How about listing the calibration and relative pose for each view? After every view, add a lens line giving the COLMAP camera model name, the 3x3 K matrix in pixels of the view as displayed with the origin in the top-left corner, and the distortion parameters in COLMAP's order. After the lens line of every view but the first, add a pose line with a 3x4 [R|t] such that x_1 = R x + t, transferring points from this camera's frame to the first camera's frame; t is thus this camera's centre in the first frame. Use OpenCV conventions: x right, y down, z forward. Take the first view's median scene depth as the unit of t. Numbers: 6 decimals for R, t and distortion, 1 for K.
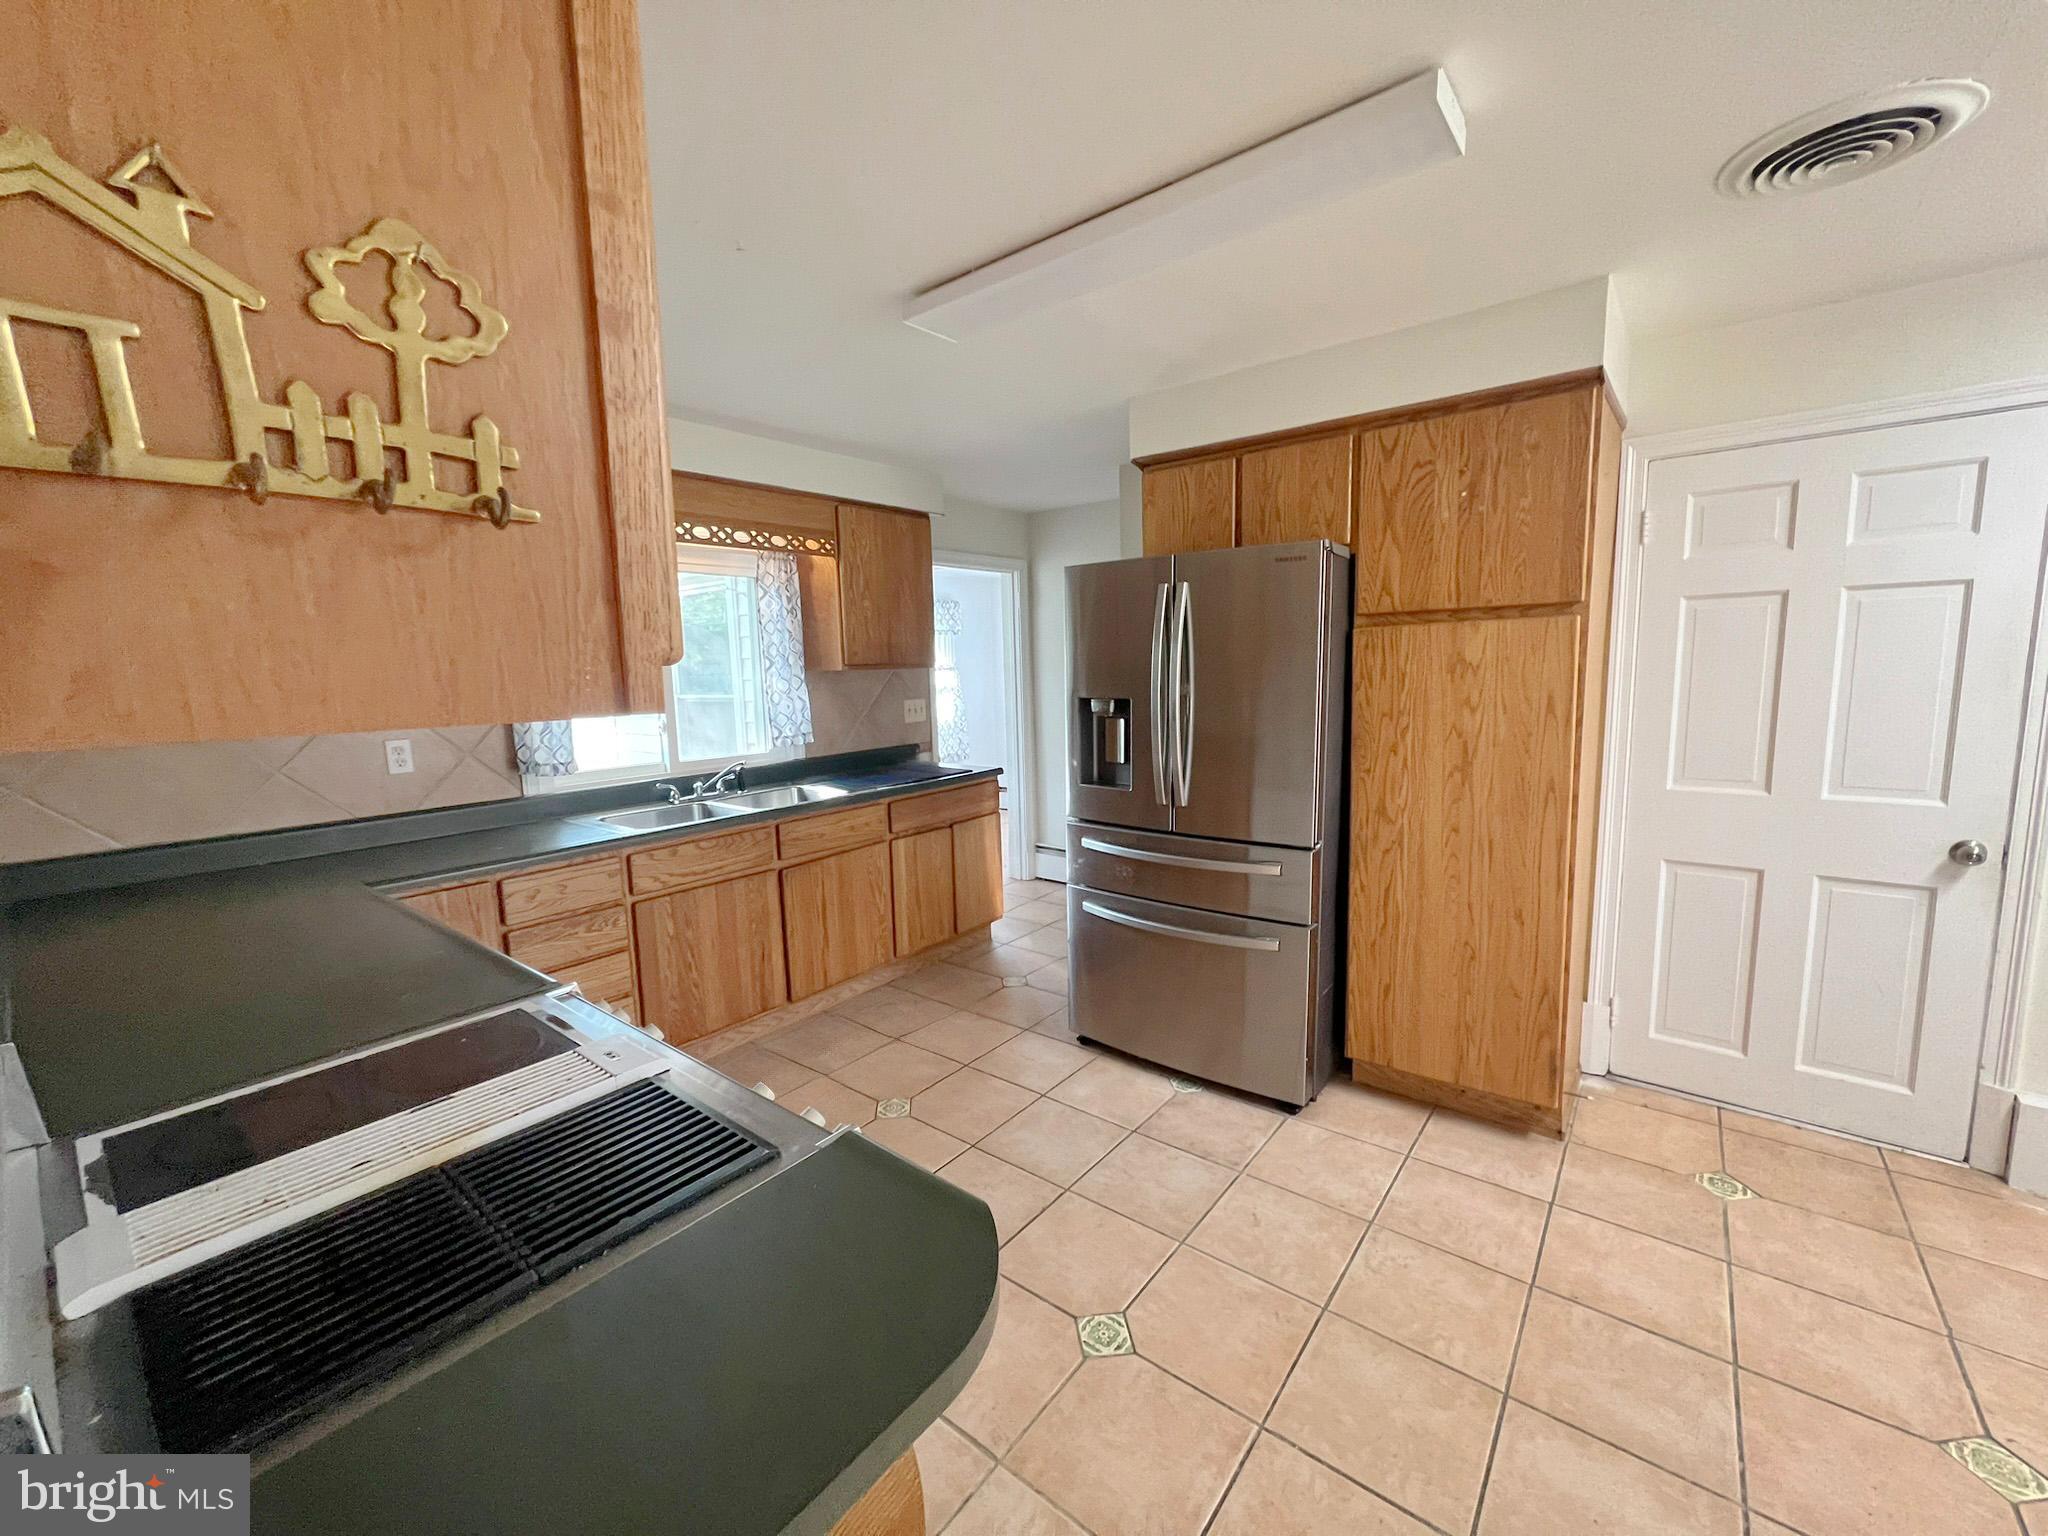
lens RADIAL K [[819.0, 0, 1026.7], [0, 819.0, 768.7], [0, 0, 1]] dist [-0.001834, -0.000365]
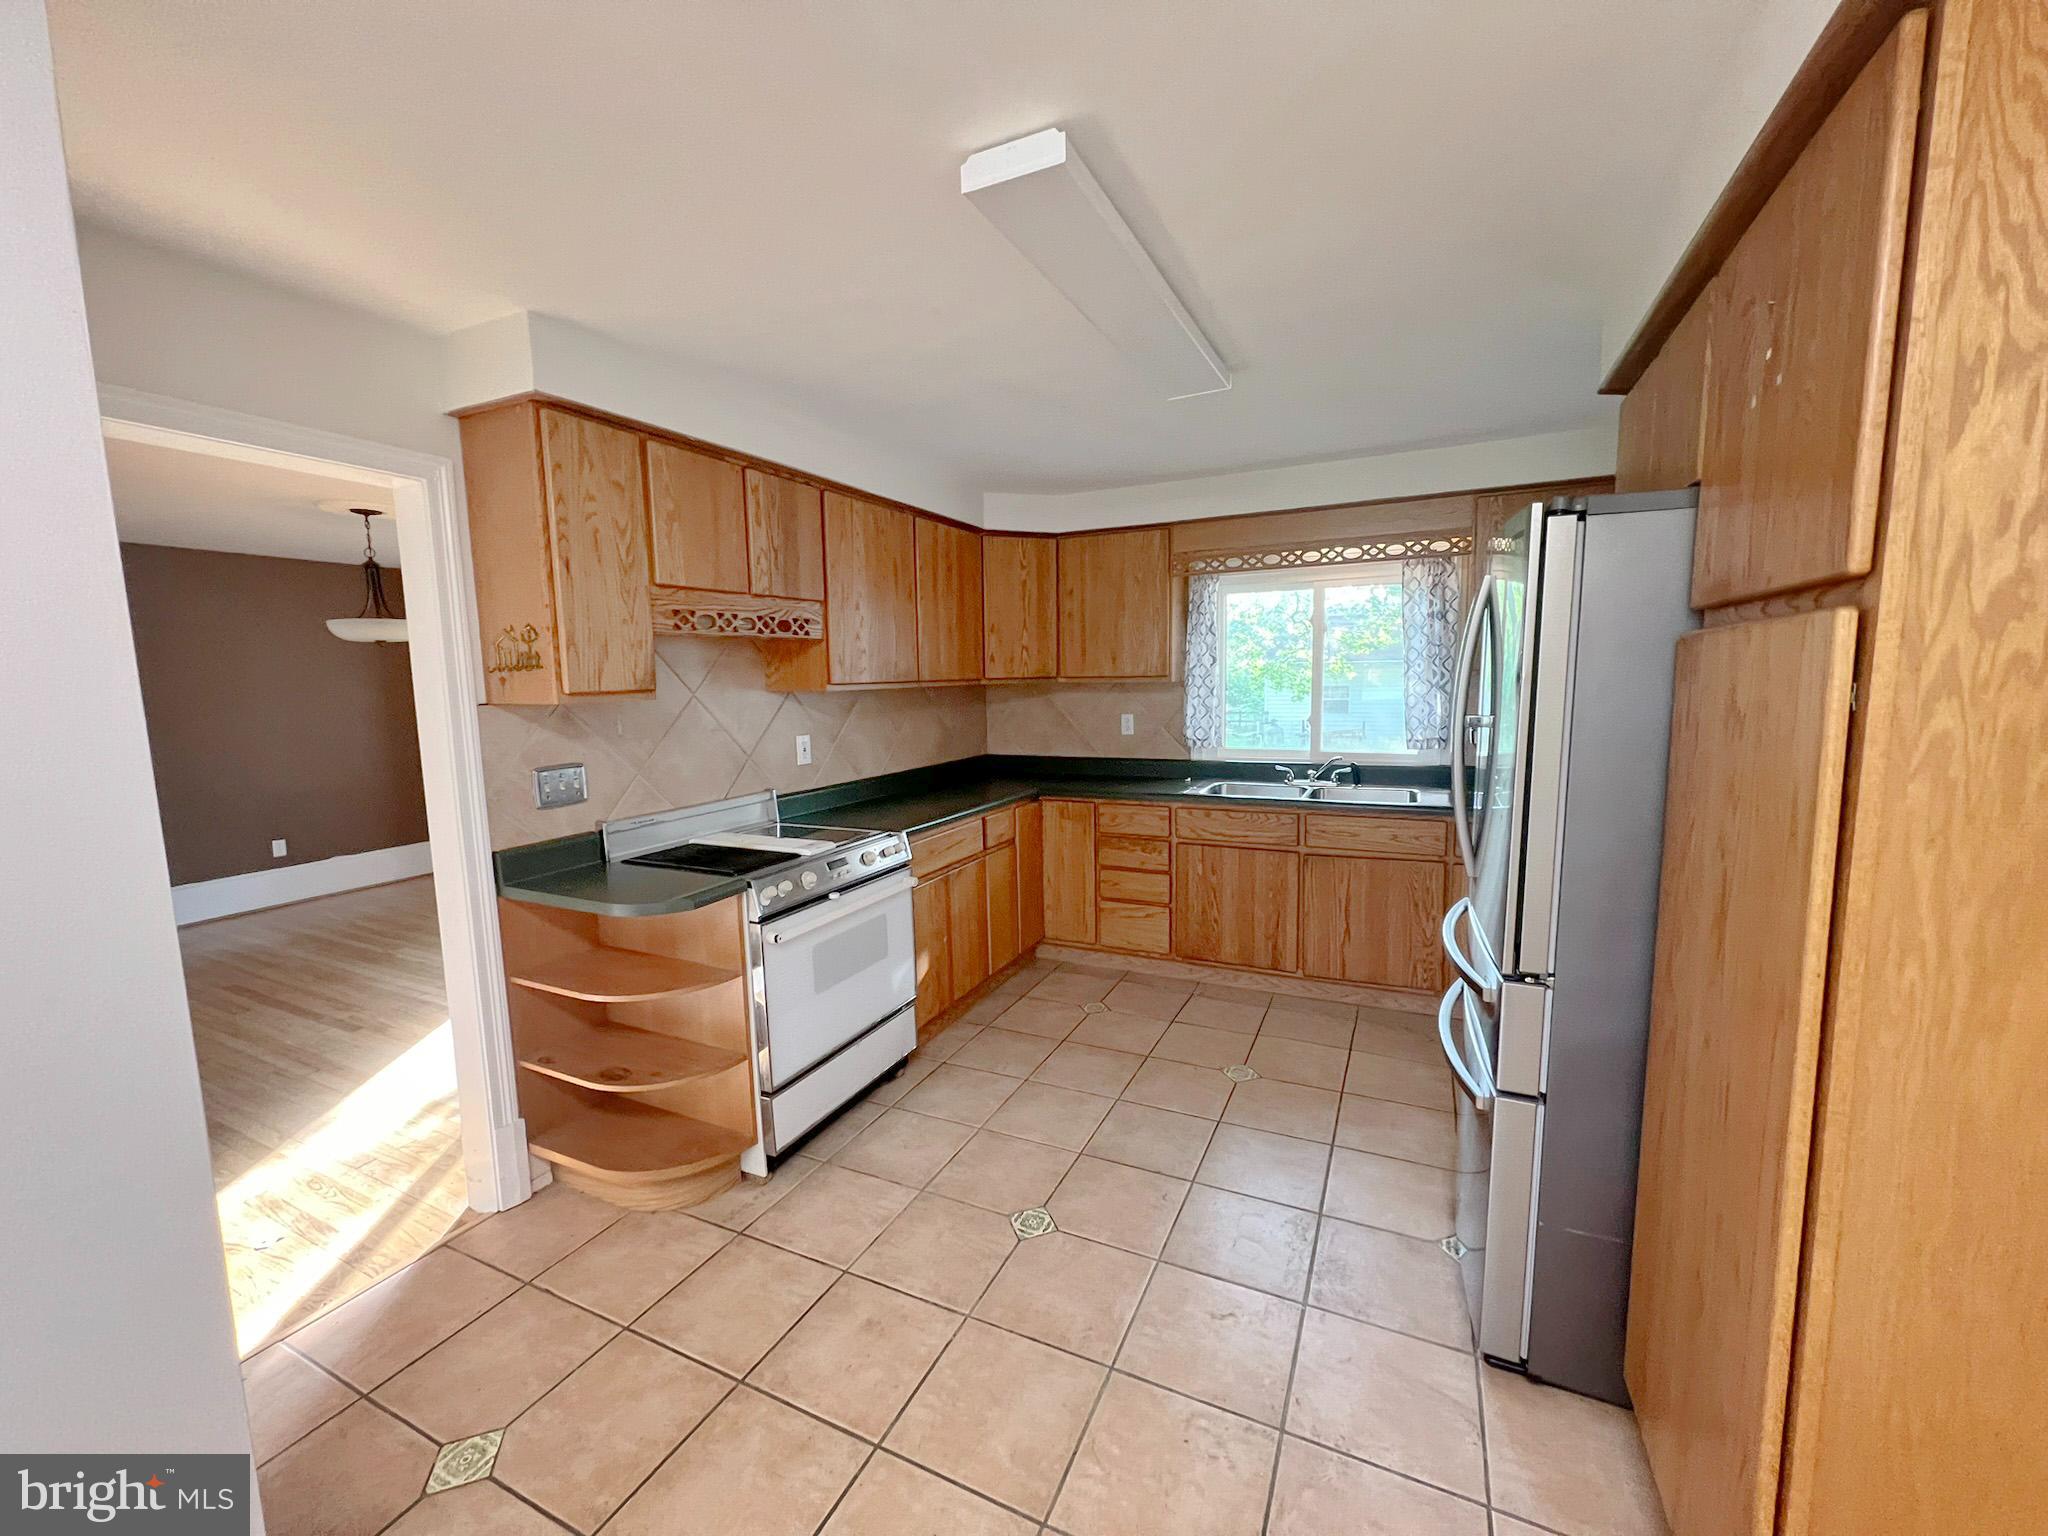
lens RADIAL K [[819.0, 0, 1029.0], [0, 819.0, 768.5], [0, 0, 1]] dist [-0.001834, -0.000365]
pose [[0.224697, 0.138278, -0.964567, 0.719003], [-0.108561, 0.987270, 0.116243, -0.087137], [0.968362, 0.078595, 0.236849, 0.378533]]
